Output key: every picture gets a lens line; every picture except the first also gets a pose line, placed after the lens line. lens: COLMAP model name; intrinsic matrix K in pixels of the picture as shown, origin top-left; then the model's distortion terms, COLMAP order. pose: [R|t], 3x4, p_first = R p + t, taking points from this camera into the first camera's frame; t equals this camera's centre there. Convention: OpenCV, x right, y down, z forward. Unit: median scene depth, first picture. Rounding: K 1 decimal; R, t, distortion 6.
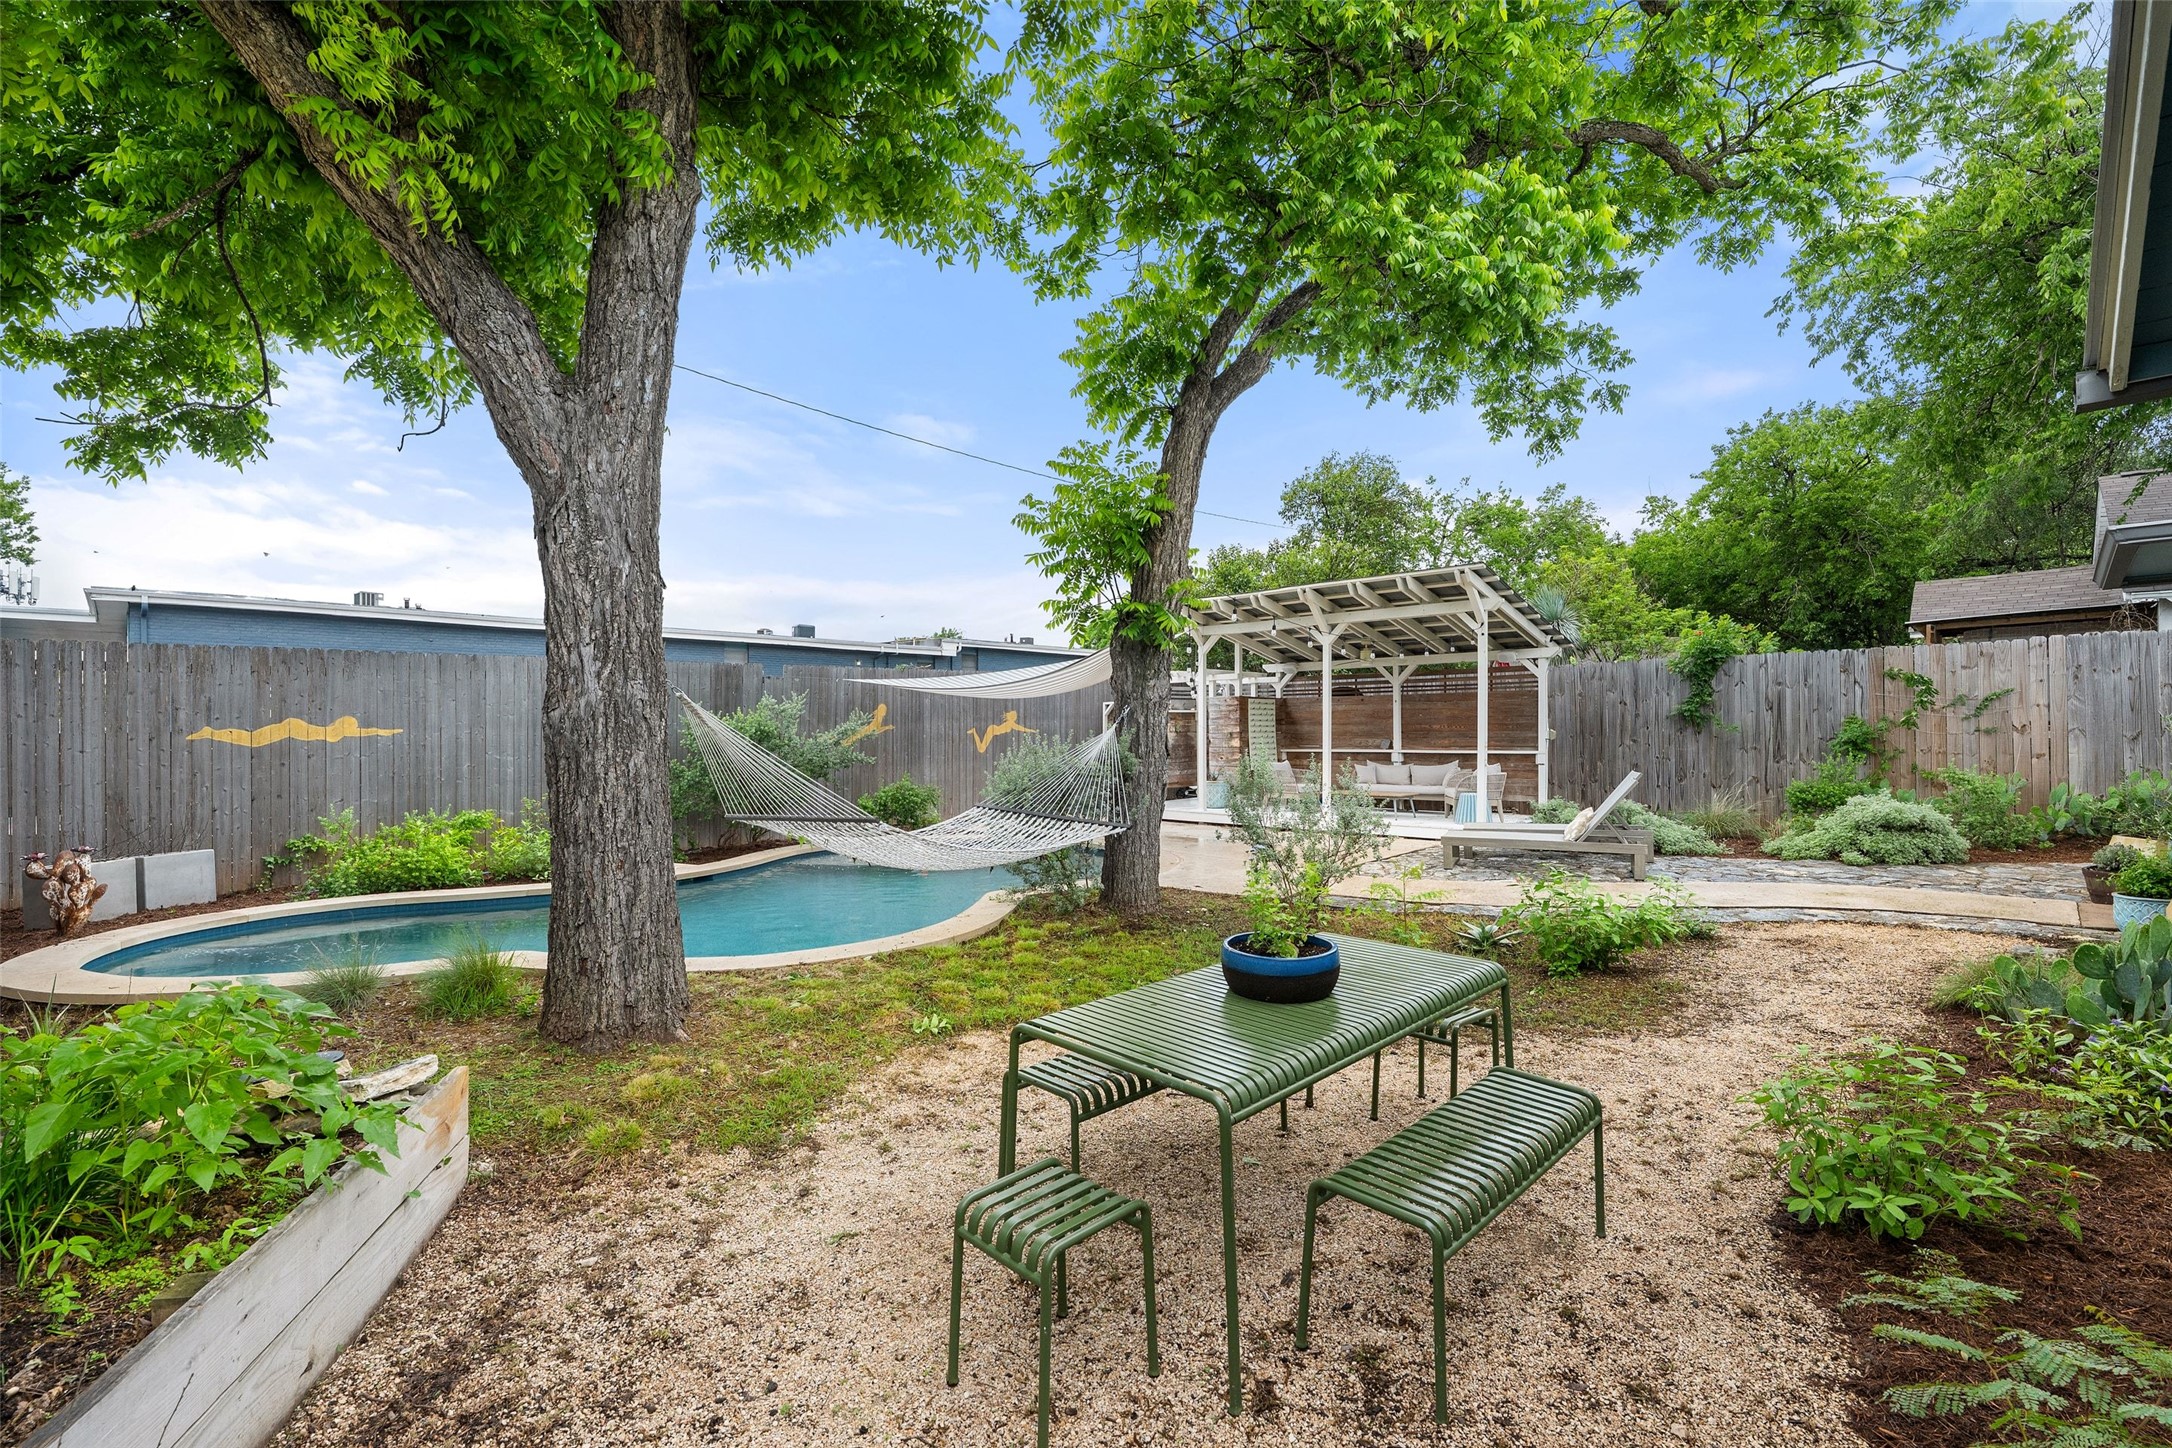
lens RADIAL K [[949.1, 0, 1089.9], [0, 949.1, 727.2], [0, 0, 1]] dist [-0.003041, -0.000094]
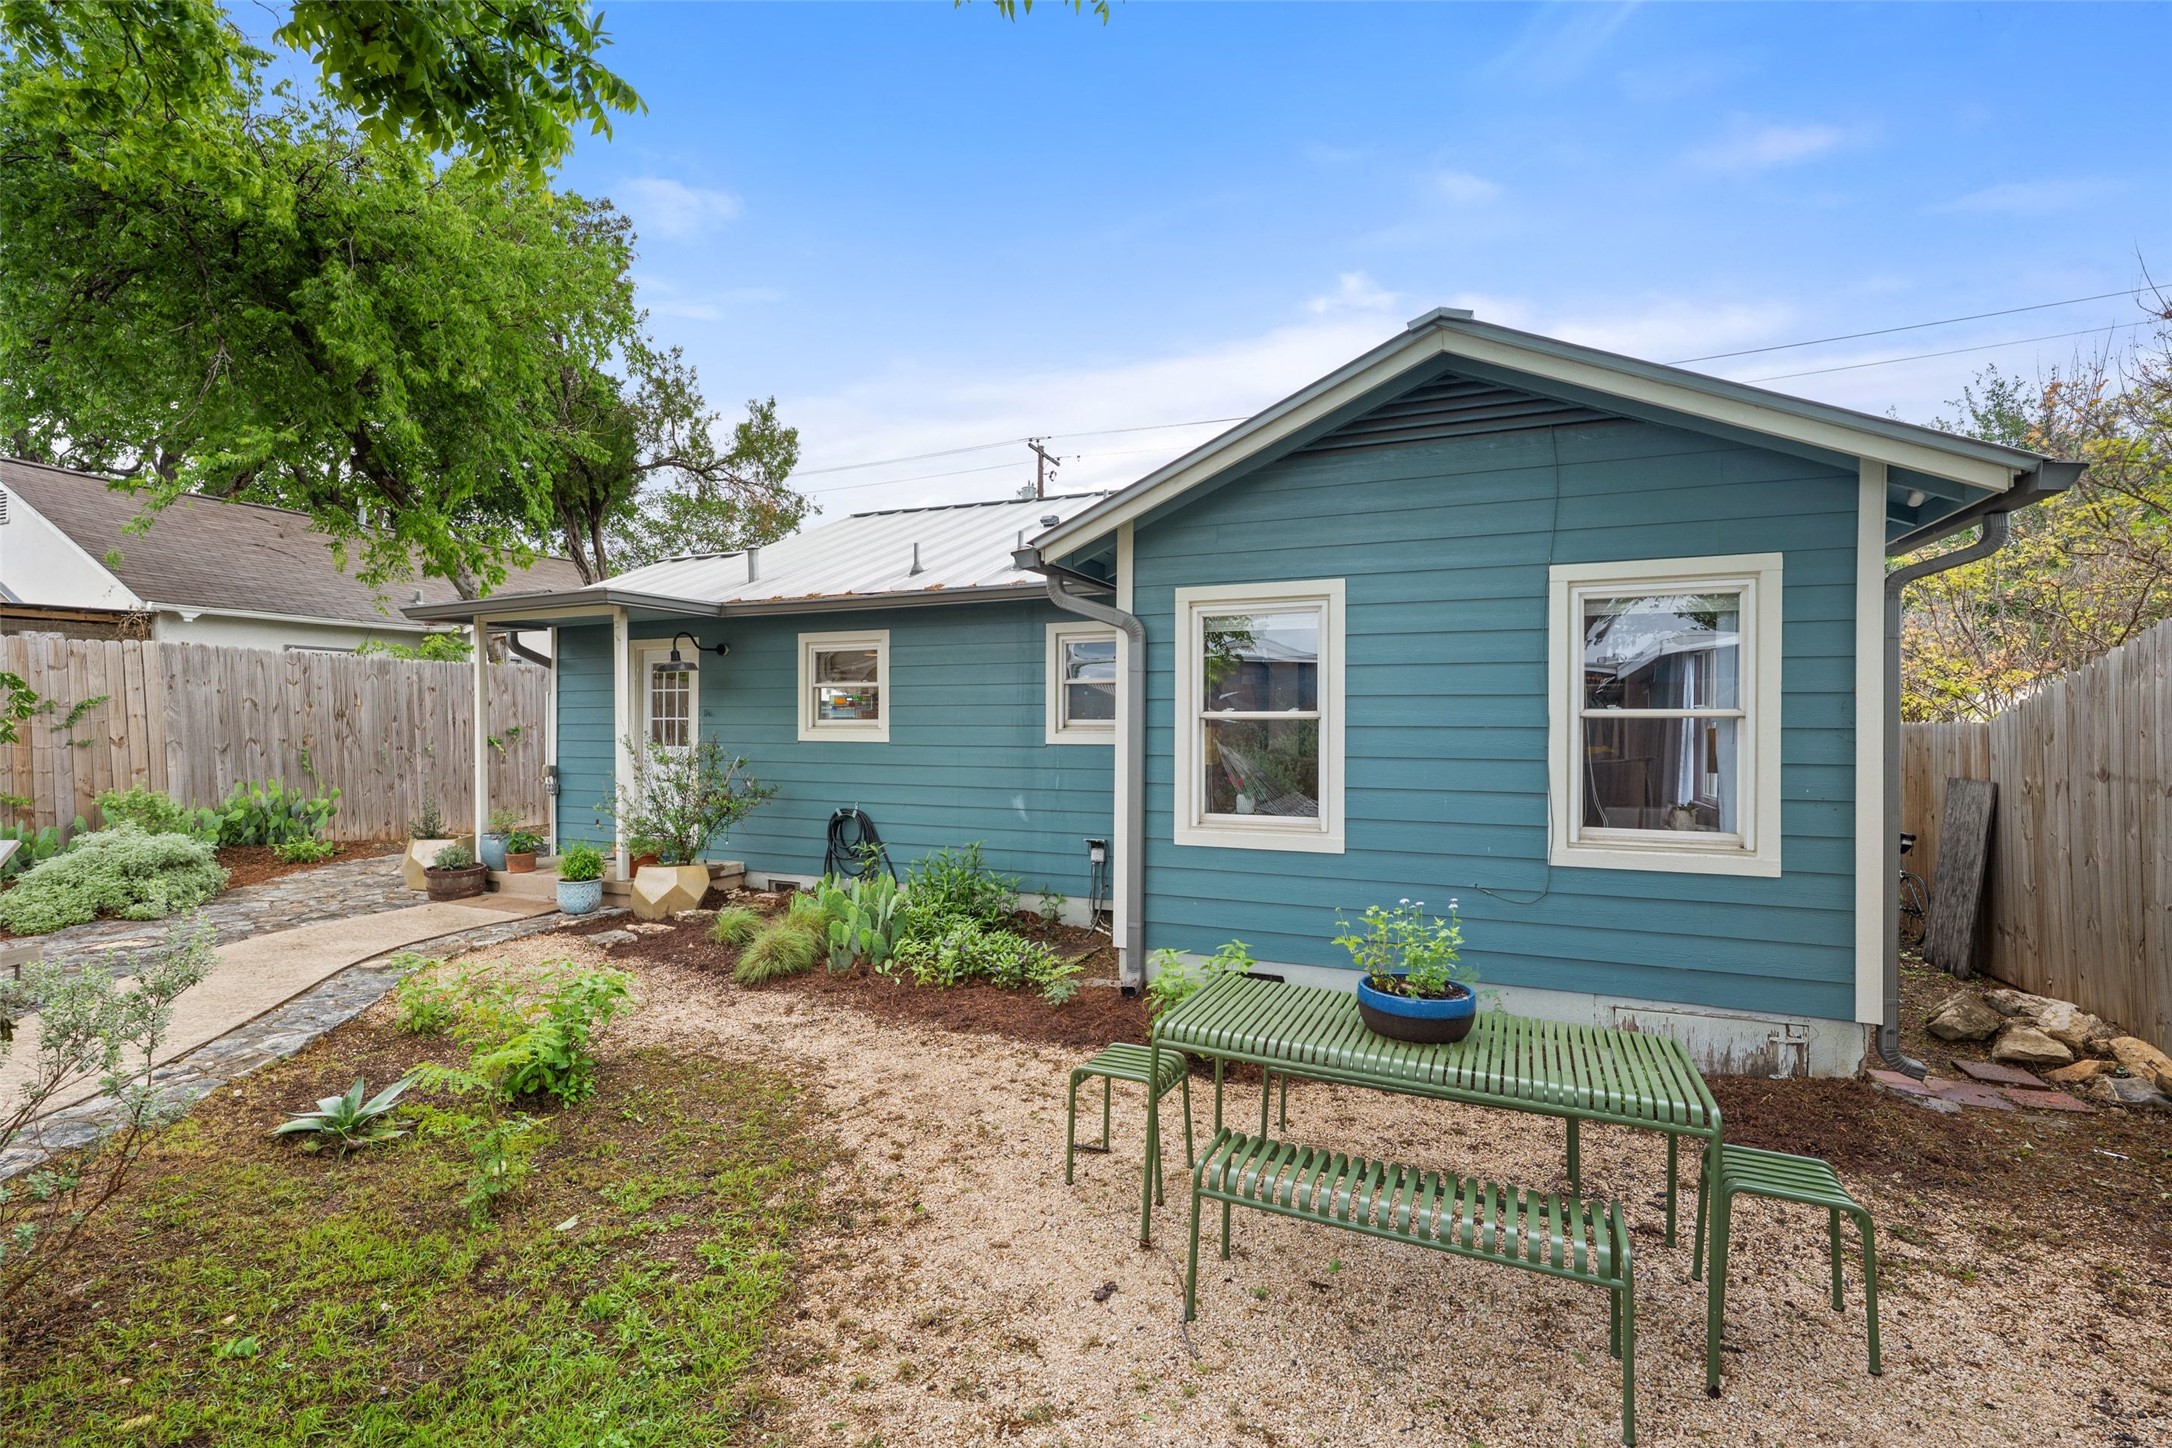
lens RADIAL K [[949.1, 0, 1089.9], [0, 949.1, 727.2], [0, 0, 1]] dist [-0.003041, -0.000094]
pose [[-0.350678, -0.001206, 0.936495, -0.143388], [-0.003713, 0.999993, -0.000102, -0.012324], [-0.936489, -0.003513, -0.350680, 0.374609]]
